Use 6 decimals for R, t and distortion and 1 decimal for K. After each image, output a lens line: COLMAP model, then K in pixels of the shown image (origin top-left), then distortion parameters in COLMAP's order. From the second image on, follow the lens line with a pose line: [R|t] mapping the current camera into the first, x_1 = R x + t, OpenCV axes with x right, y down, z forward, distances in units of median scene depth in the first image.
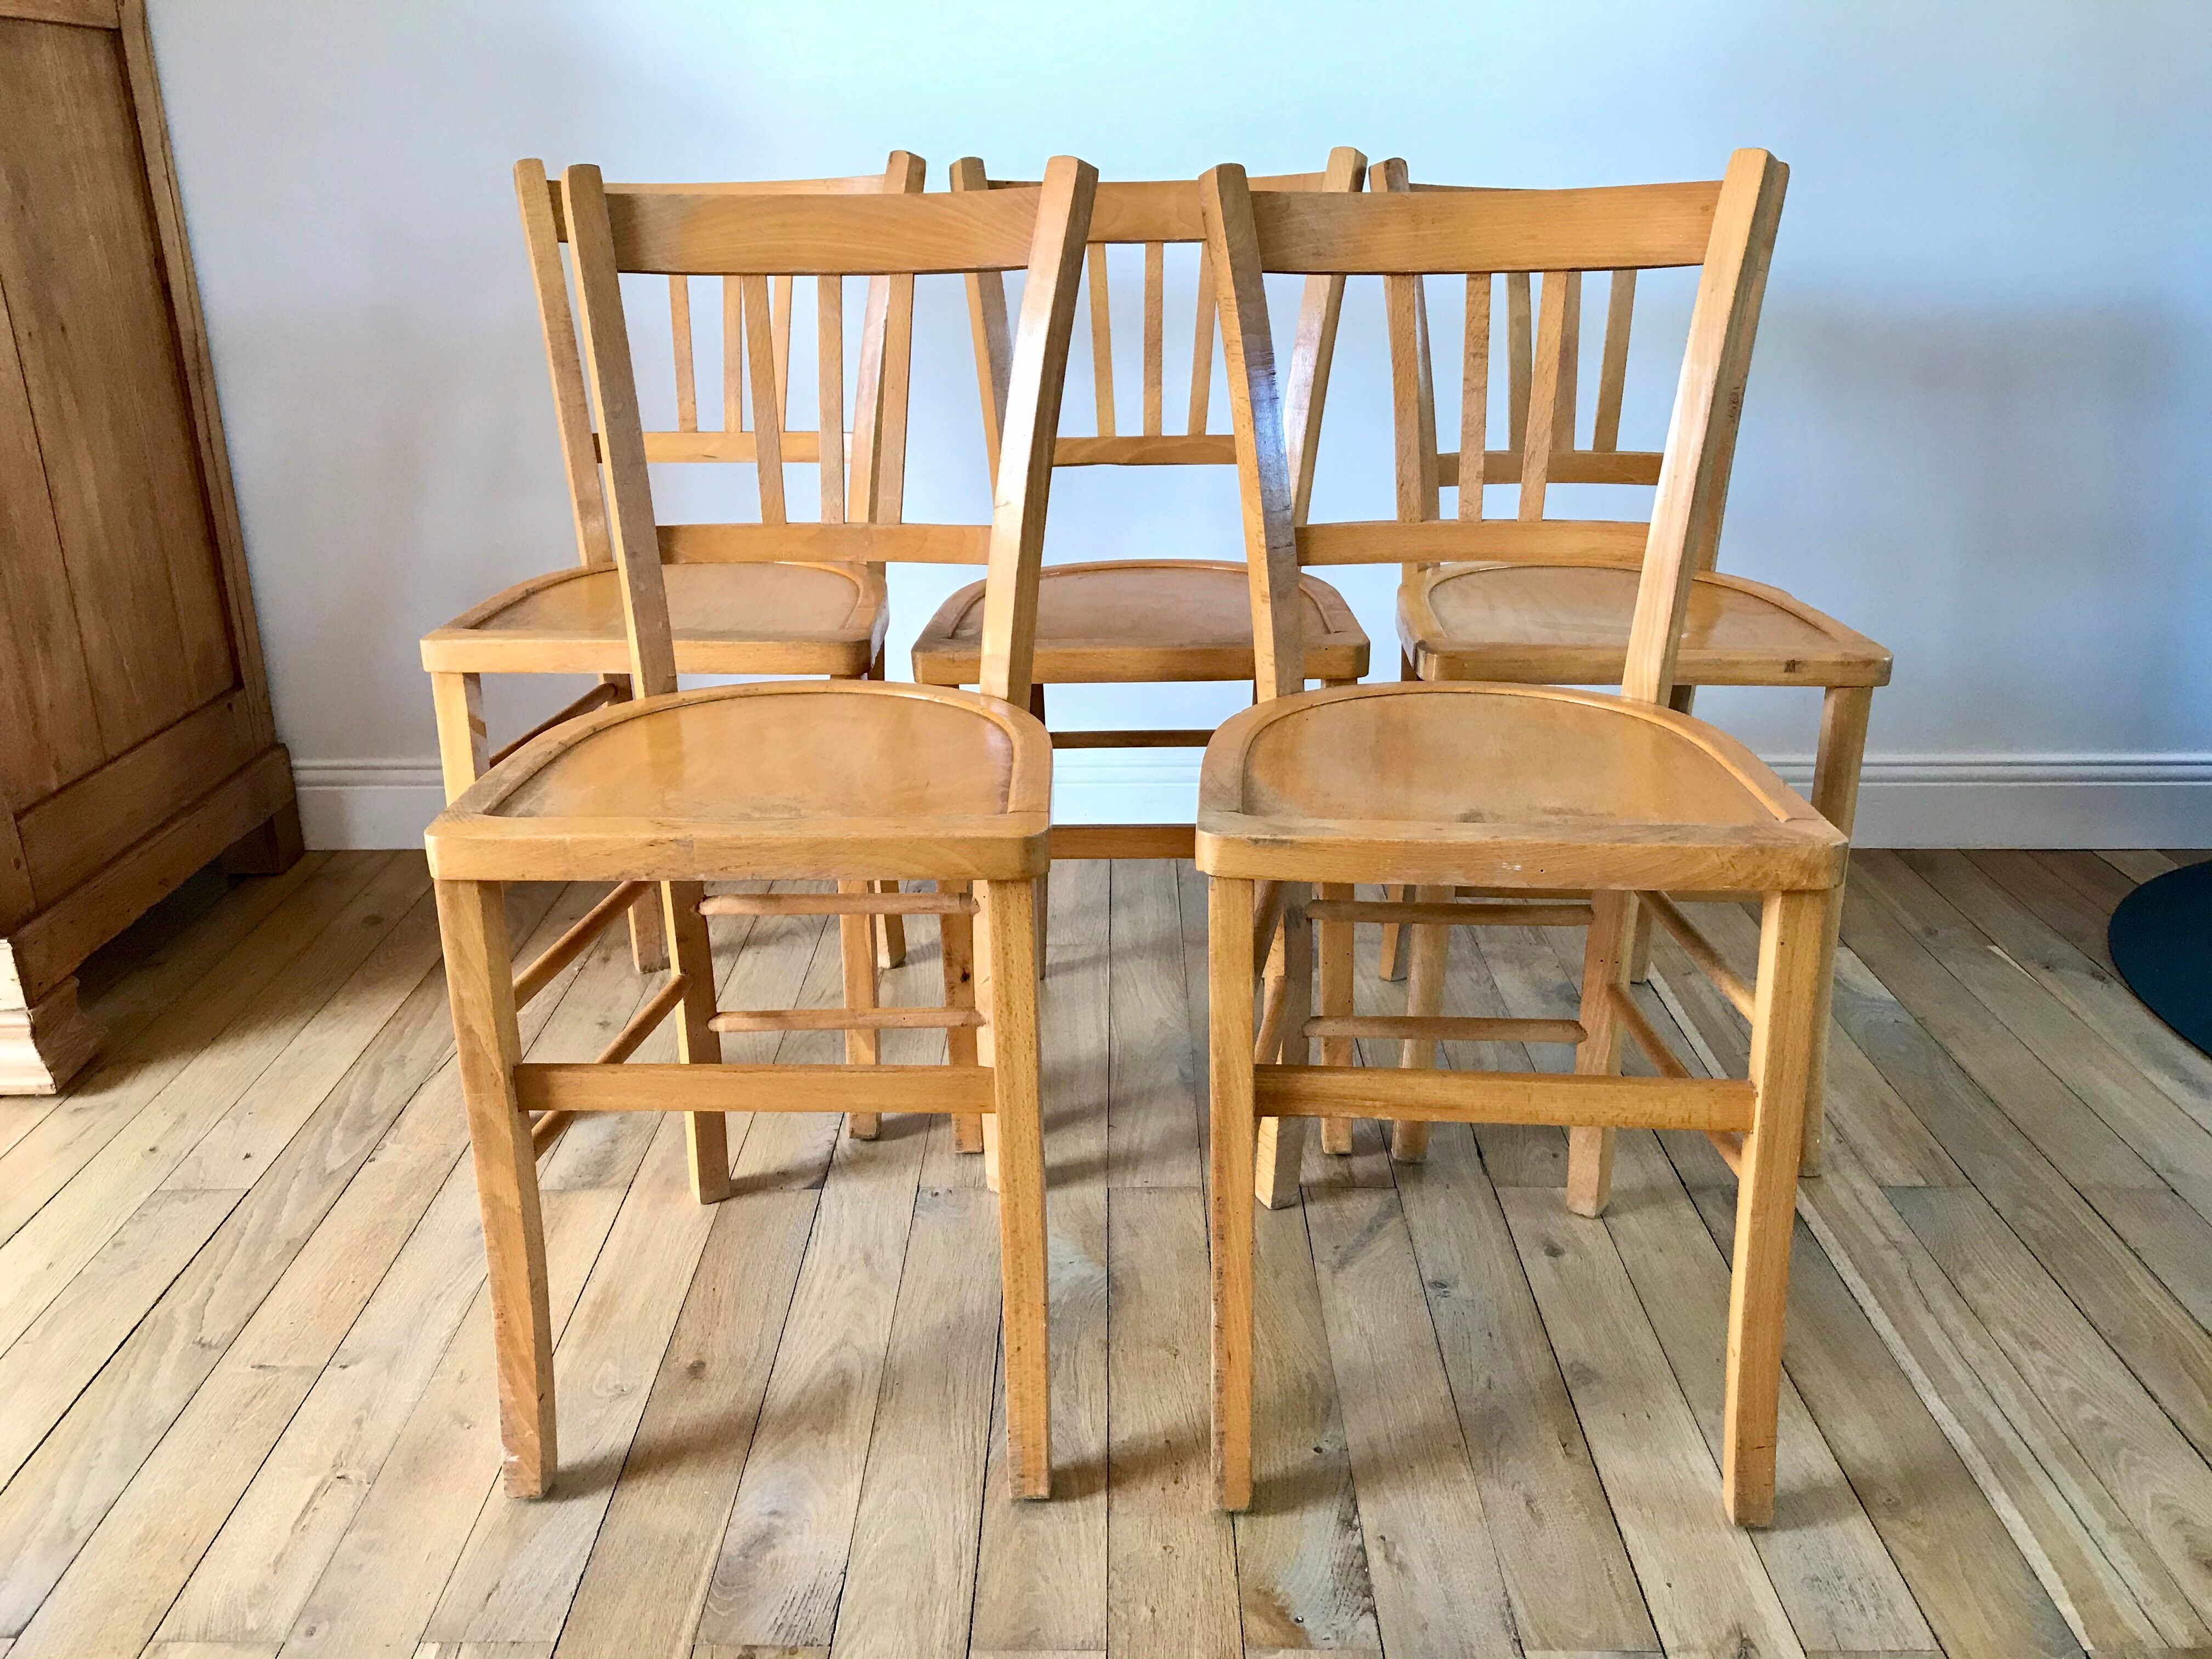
lens RADIAL K [[1834.6, 0, 1088.7], [0, 1834.6, 817.0], [0, 0, 1]] dist [0.027003, -0.013777]
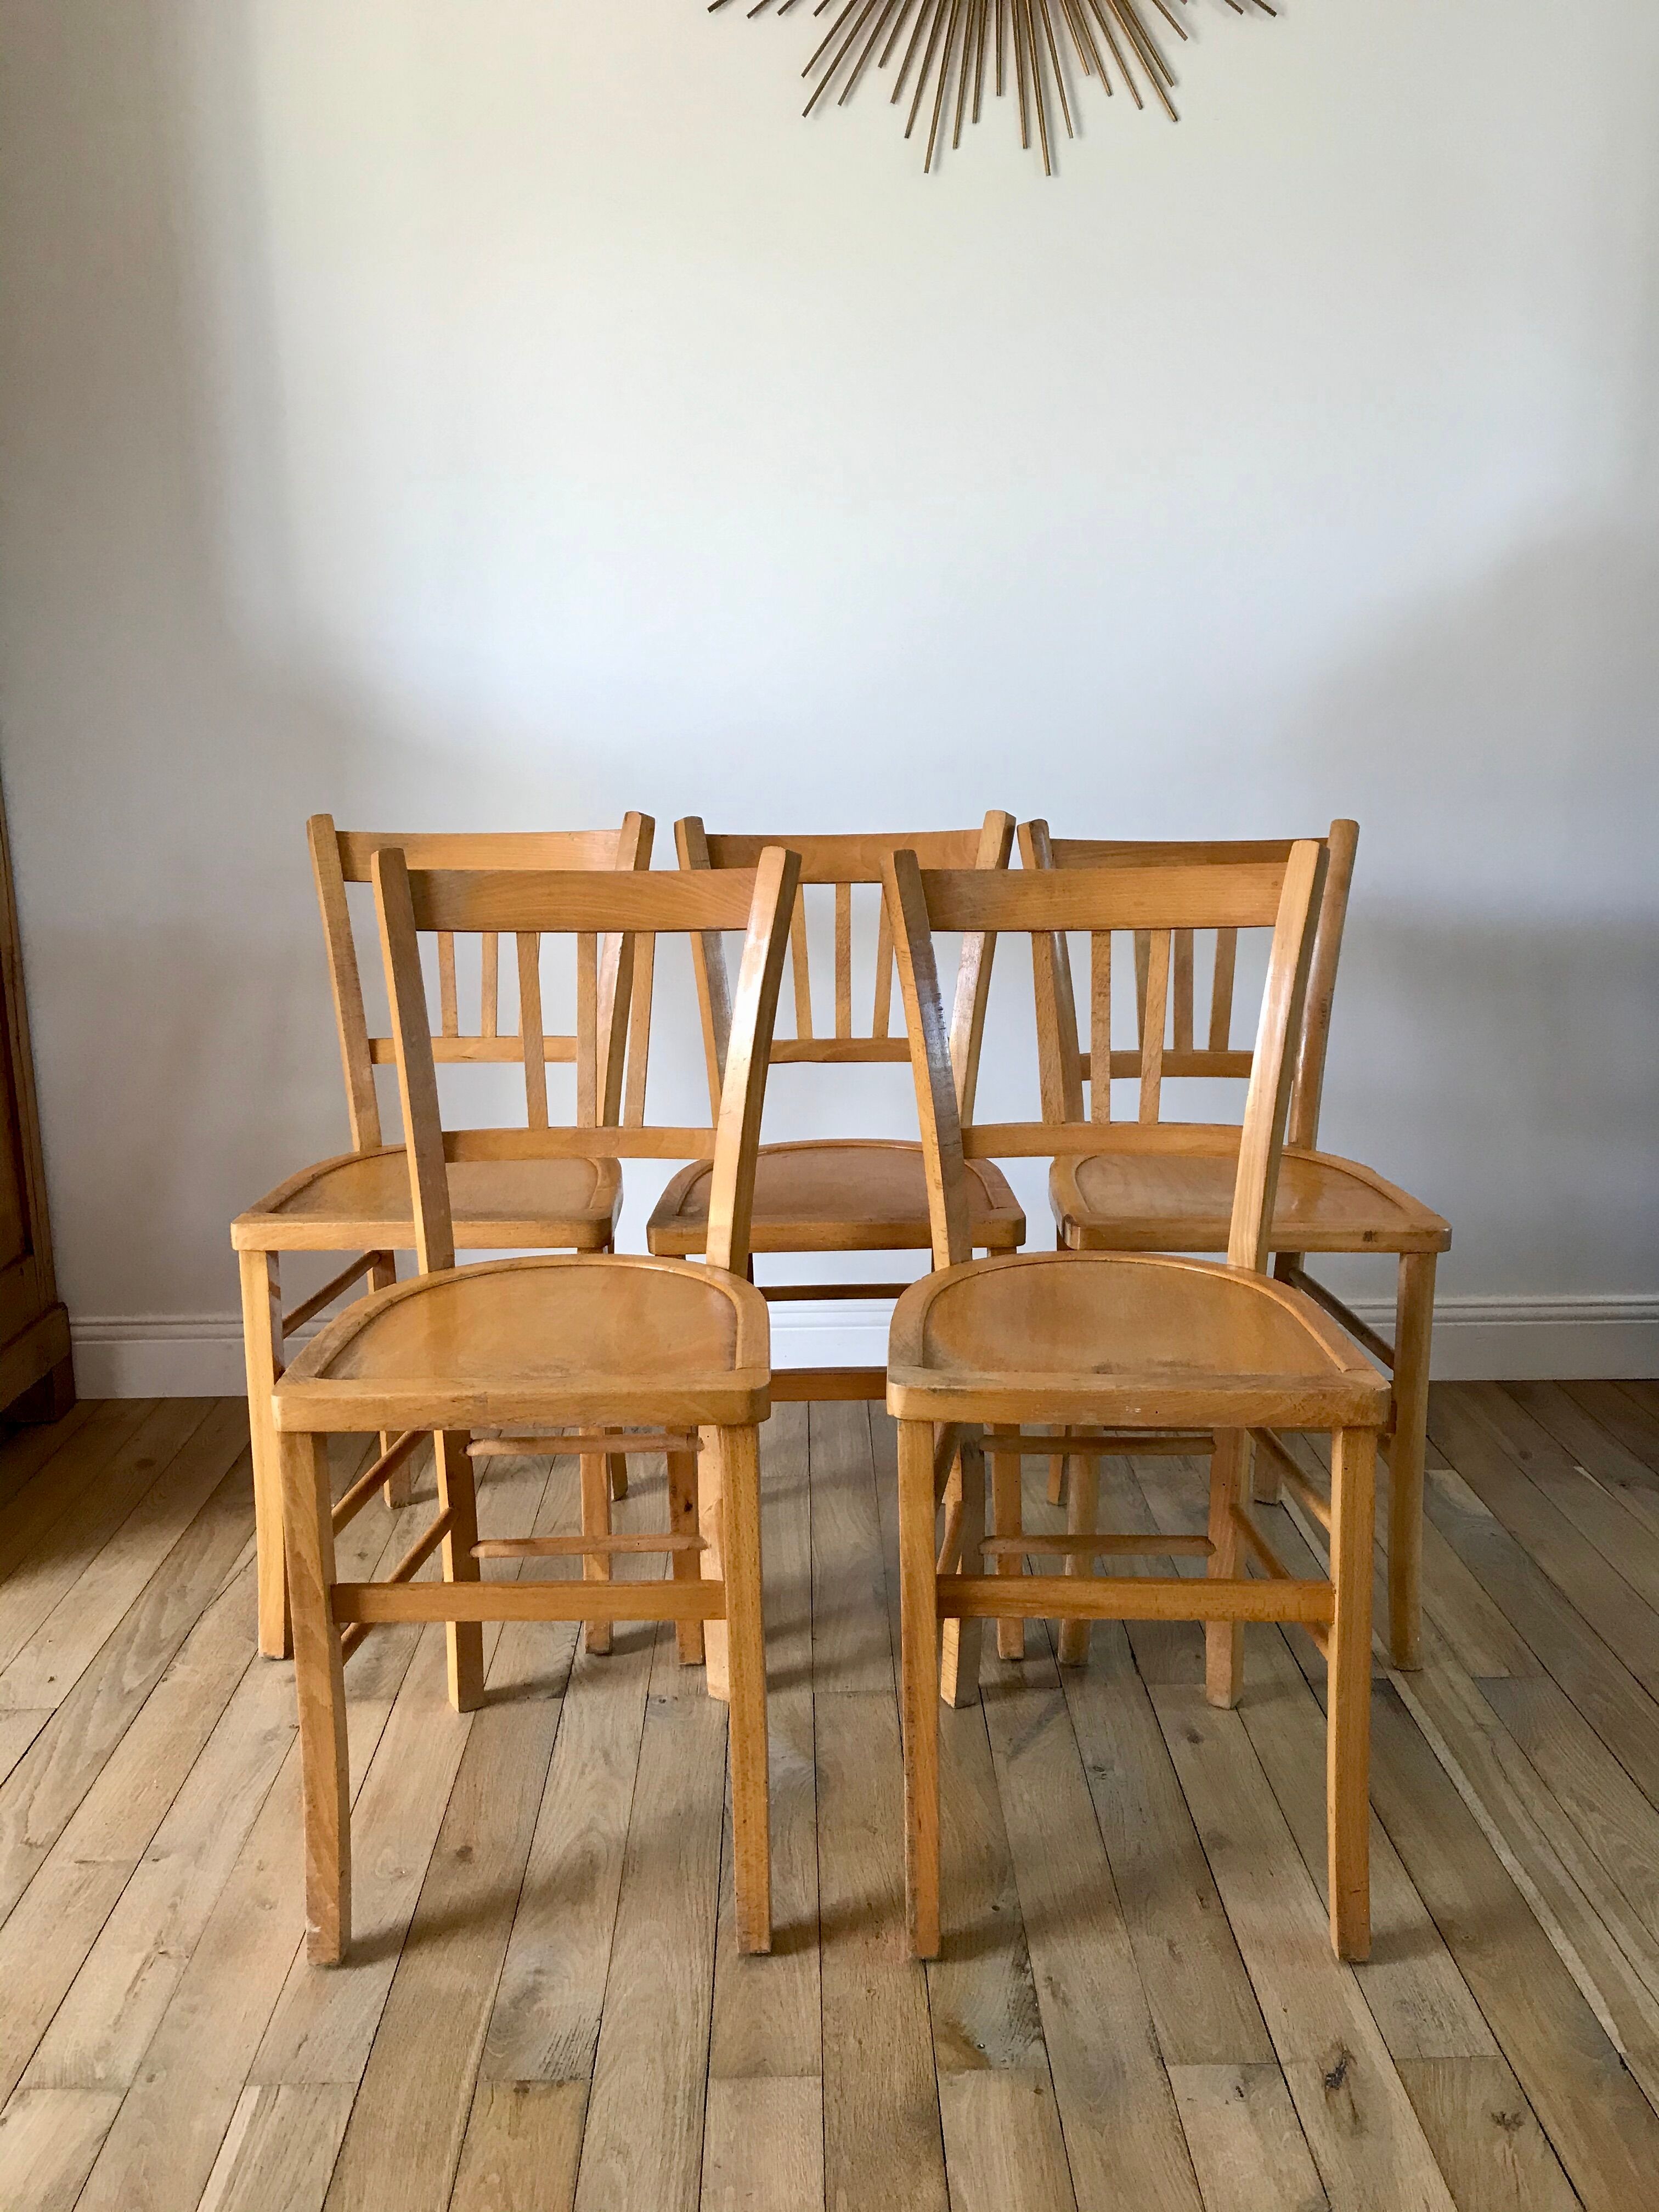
lens RADIAL K [[1834.6, 0, 842.2], [0, 1834.6, 1090.2], [0, 0, 1]] dist [0.027003, -0.013777]
pose [[0.999228, -0.006262, 0.038793, -0.015372], [0.011507, 0.990570, -0.136523, -0.015926], [-0.037572, 0.136864, 0.989877, -0.219396]]
